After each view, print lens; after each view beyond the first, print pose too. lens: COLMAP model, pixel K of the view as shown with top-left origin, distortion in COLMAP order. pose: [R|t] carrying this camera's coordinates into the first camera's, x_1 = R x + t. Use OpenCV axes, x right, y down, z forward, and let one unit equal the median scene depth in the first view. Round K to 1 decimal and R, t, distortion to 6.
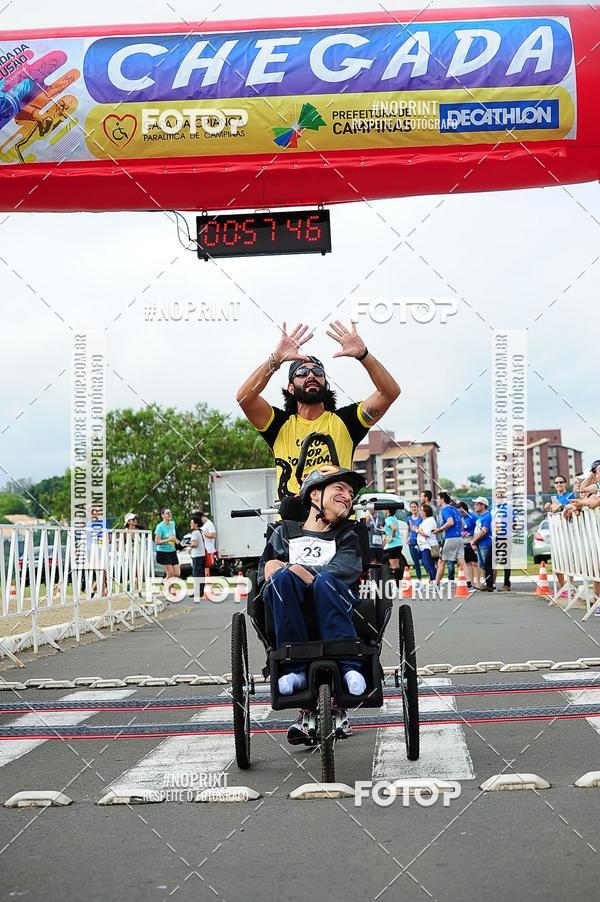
lens RADIAL K [[2460.2, 0, 300.0], [0, 2460.2, 451.0], [0, 0, 1]] dist [-0.148812, -0.120317]
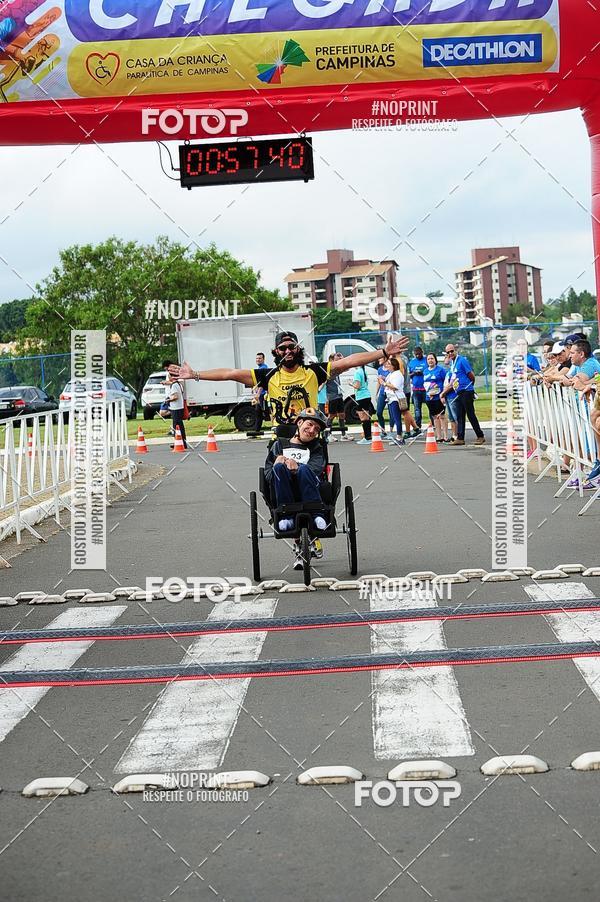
lens RADIAL K [[2482.4, 0, 300.0], [0, 2482.4, 451.0], [0, 0, 1]] dist [-0.229616, 0.281049]
pose [[0.999454, -0.016601, 0.028555, -0.024475], [0.012782, 0.991553, 0.129070, -0.104860], [-0.030457, -0.128635, 0.991224, -0.016138]]
